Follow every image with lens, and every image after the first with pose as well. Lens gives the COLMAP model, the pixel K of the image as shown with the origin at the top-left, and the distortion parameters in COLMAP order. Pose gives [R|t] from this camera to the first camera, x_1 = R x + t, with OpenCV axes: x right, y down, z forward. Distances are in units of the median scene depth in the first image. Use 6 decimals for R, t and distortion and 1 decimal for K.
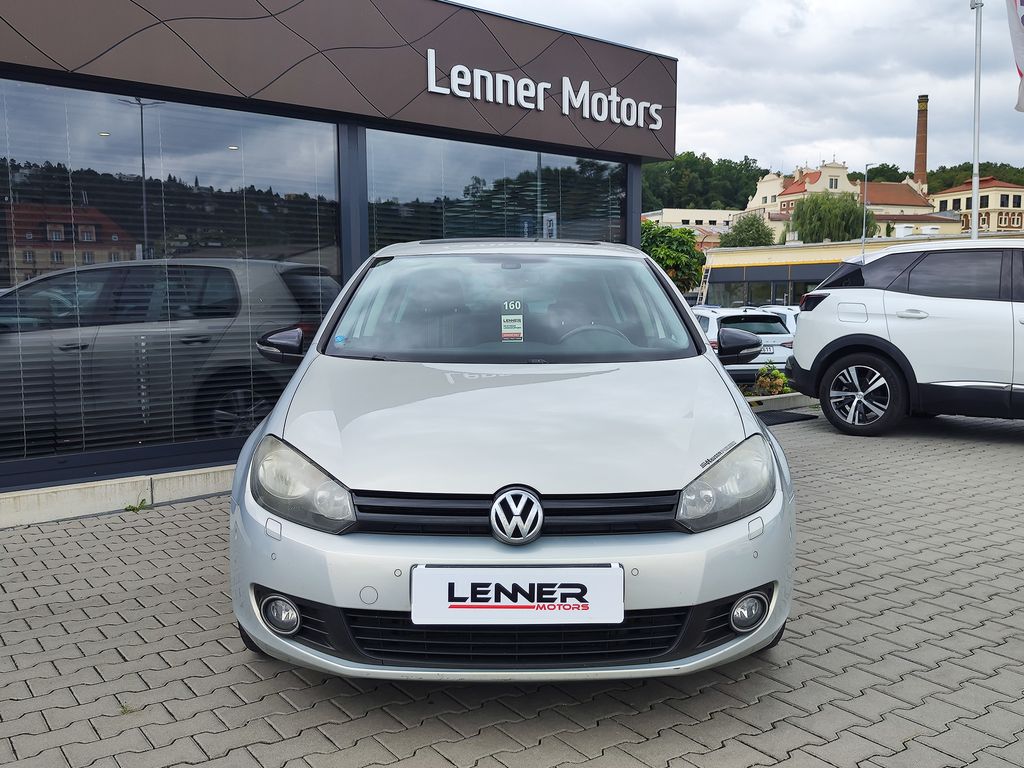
lens RADIAL K [[1017.1, 0, 516.3], [0, 1017.1, 390.4], [0, 0, 1]] dist [0.010262, 0.000000]
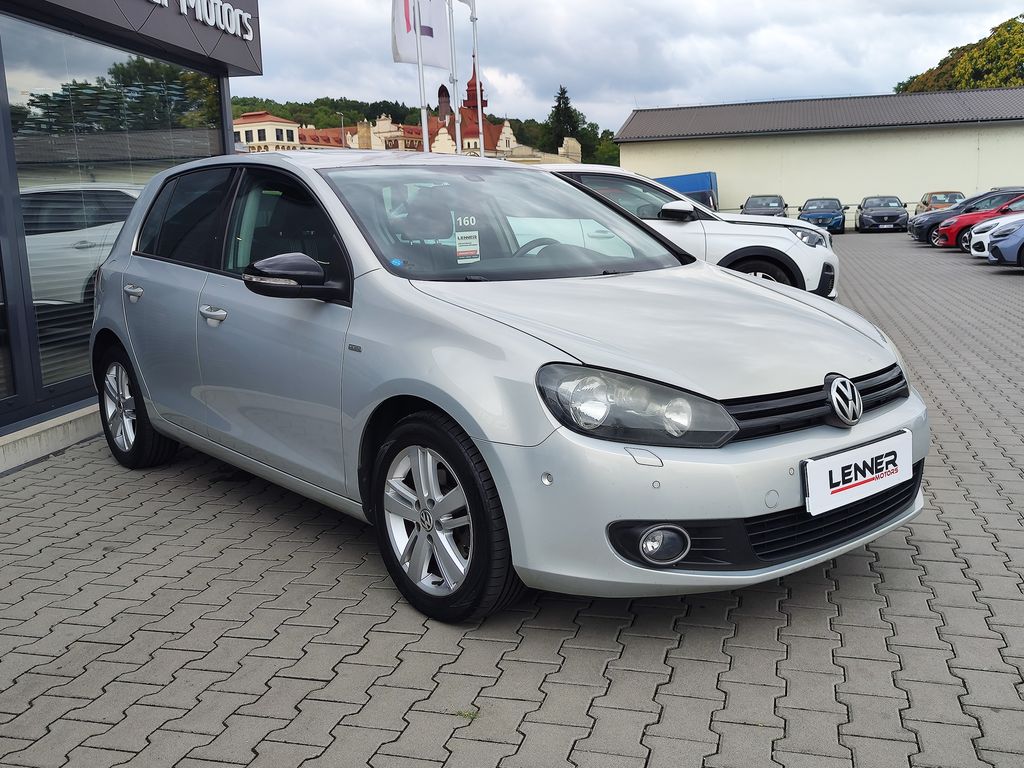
lens RADIAL K [[1017.1, 0, 515.4], [0, 1017.1, 379.1], [0, 0, 1]] dist [0.010262, 0.000000]
pose [[0.755769, -0.124295, 0.642934, -0.328732], [0.089502, 0.992214, 0.086610, -0.008726], [-0.648693, -0.007914, 0.761009, 0.136938]]
